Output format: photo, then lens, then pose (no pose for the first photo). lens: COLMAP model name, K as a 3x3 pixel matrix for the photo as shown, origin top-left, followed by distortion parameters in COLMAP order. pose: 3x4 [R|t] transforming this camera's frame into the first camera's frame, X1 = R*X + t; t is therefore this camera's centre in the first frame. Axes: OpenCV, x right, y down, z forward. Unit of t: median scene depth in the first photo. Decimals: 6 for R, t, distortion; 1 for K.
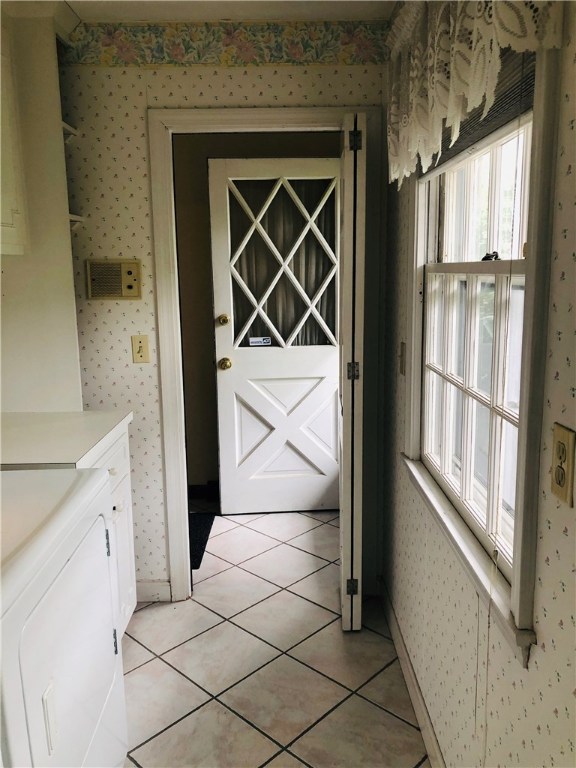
lens RADIAL K [[633.3, 0, 292.0], [0, 633.3, 387.8], [0, 0, 1]] dist [0.027921, -0.007081]
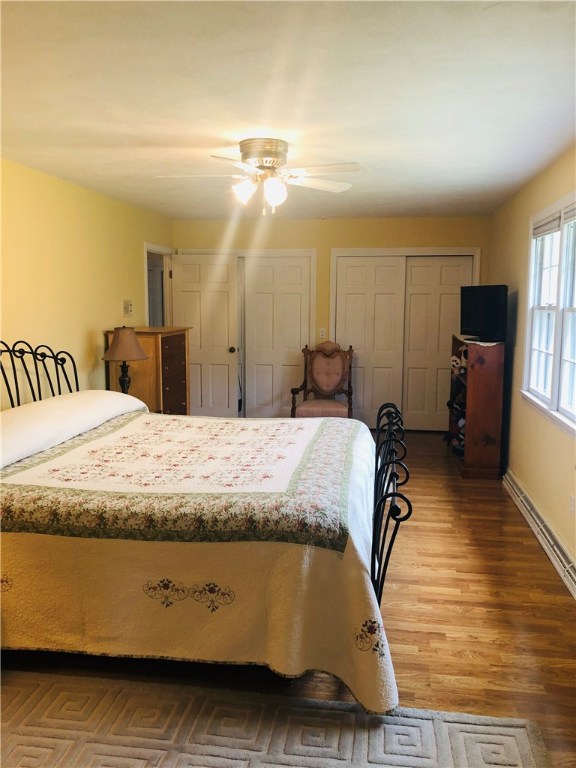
lens RADIAL K [[633.3, 0, 289.8], [0, 633.3, 381.4], [0, 0, 1]] dist [0.027921, -0.007081]
pose [[0.988138, 0.042656, -0.147527, -0.329266], [-0.051730, 0.996962, -0.058232, 0.273823], [0.144595, 0.065172, 0.987342, -1.475055]]
